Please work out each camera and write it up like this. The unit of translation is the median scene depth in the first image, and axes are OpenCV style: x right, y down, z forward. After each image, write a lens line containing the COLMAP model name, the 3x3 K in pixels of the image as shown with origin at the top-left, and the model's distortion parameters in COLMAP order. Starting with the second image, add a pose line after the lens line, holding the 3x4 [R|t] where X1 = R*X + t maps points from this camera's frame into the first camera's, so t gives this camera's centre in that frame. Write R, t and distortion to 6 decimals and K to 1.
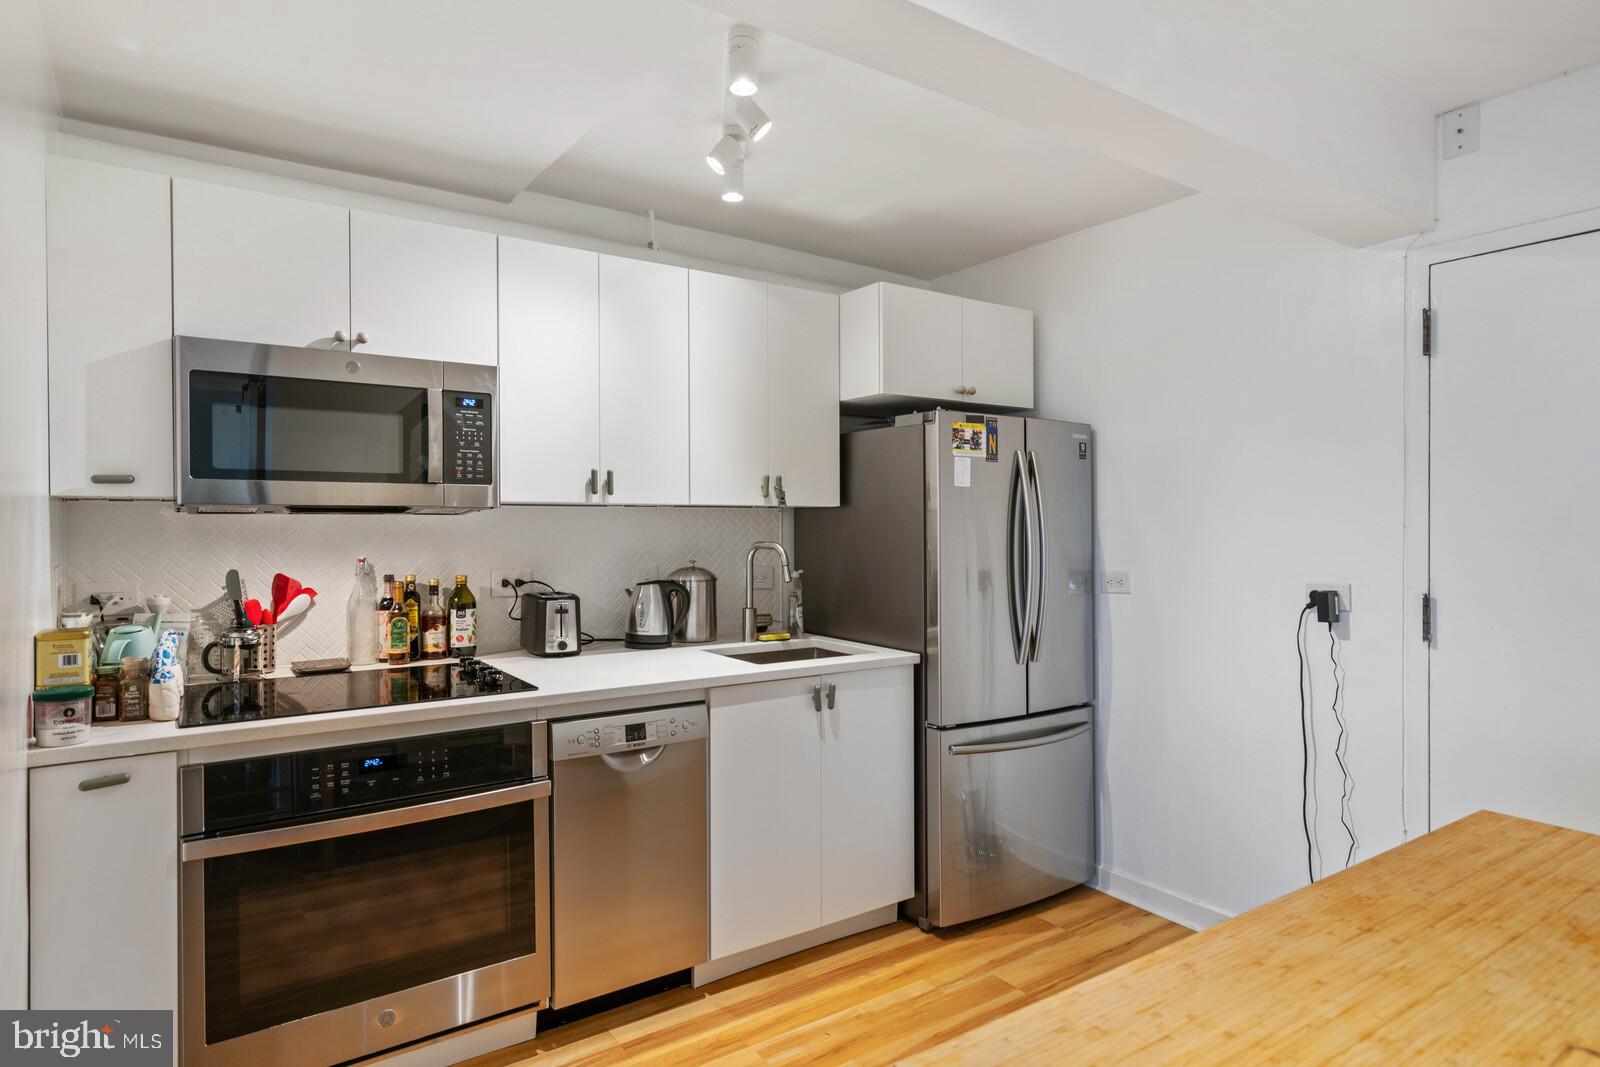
lens RADIAL K [[910.7, 0, 792.9], [0, 910.7, 537.8], [0, 0, 1]] dist [0.001104, 0.009753]
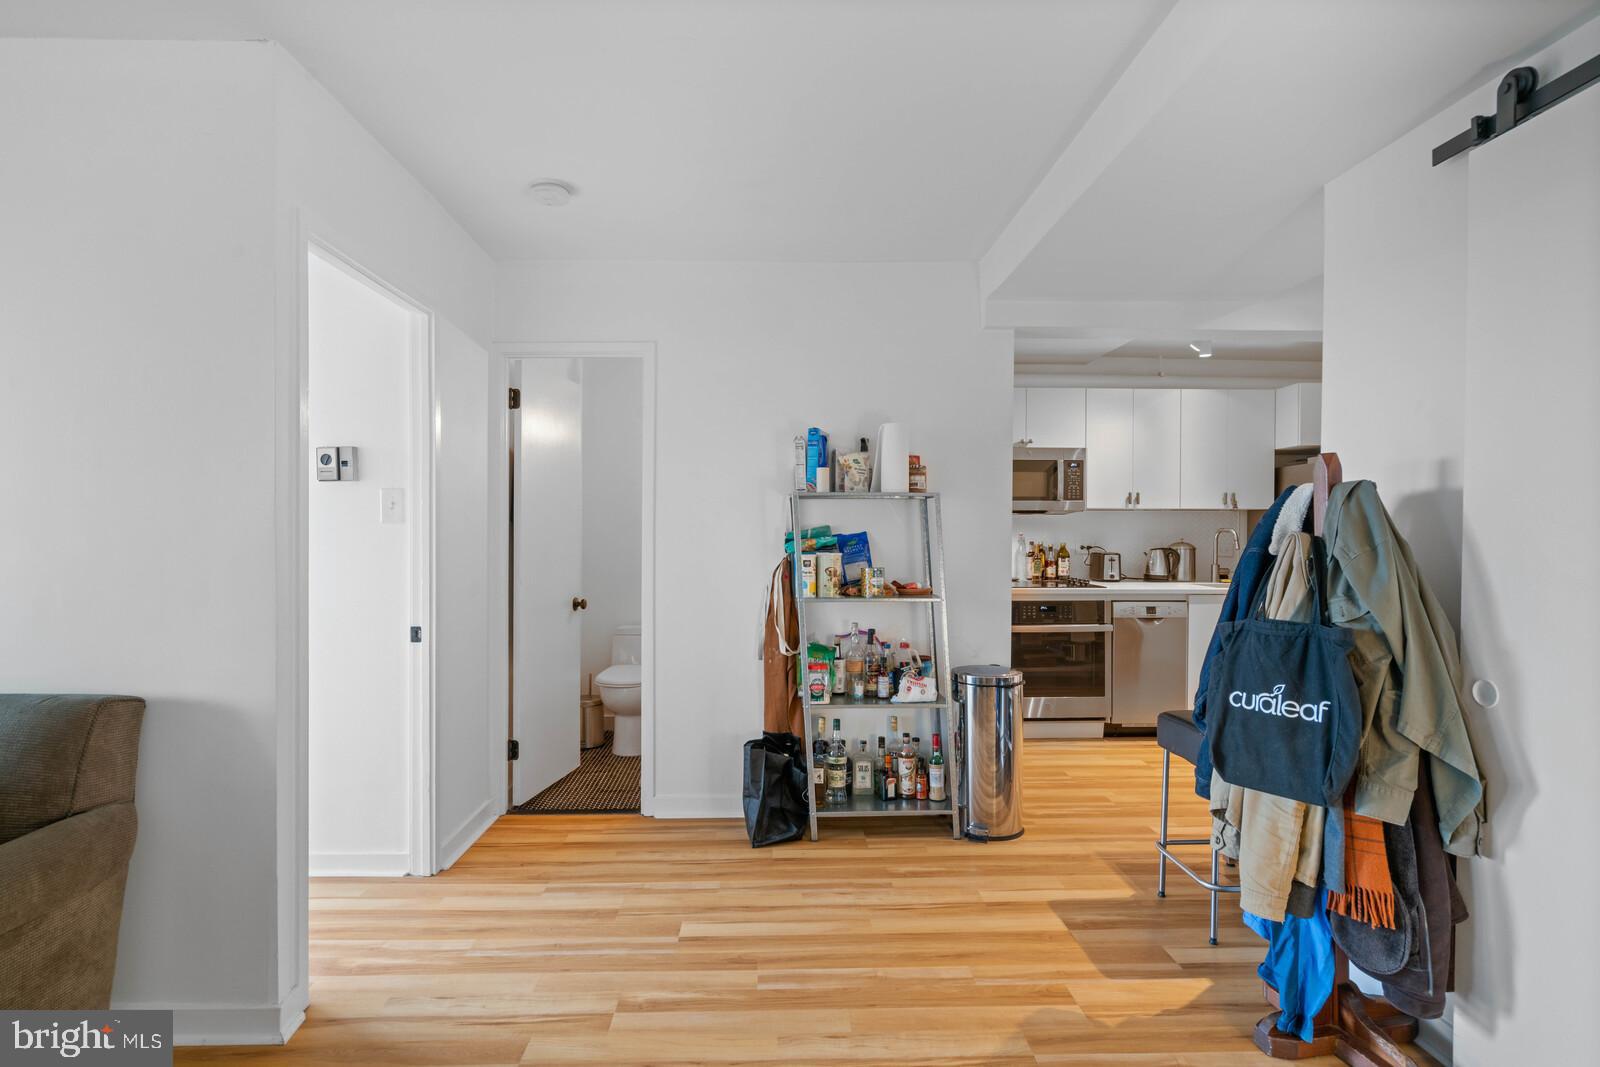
lens RADIAL K [[799.6, 0, 790.0], [0, 799.6, 544.7], [0, 0, 1]] dist [0.000964, 0.000068]
pose [[0.838959, 0.010276, -0.544098, 0.128438], [-0.012457, 0.999922, -0.000322, 0.055889], [0.544052, 0.007048, 0.839022, -0.967867]]
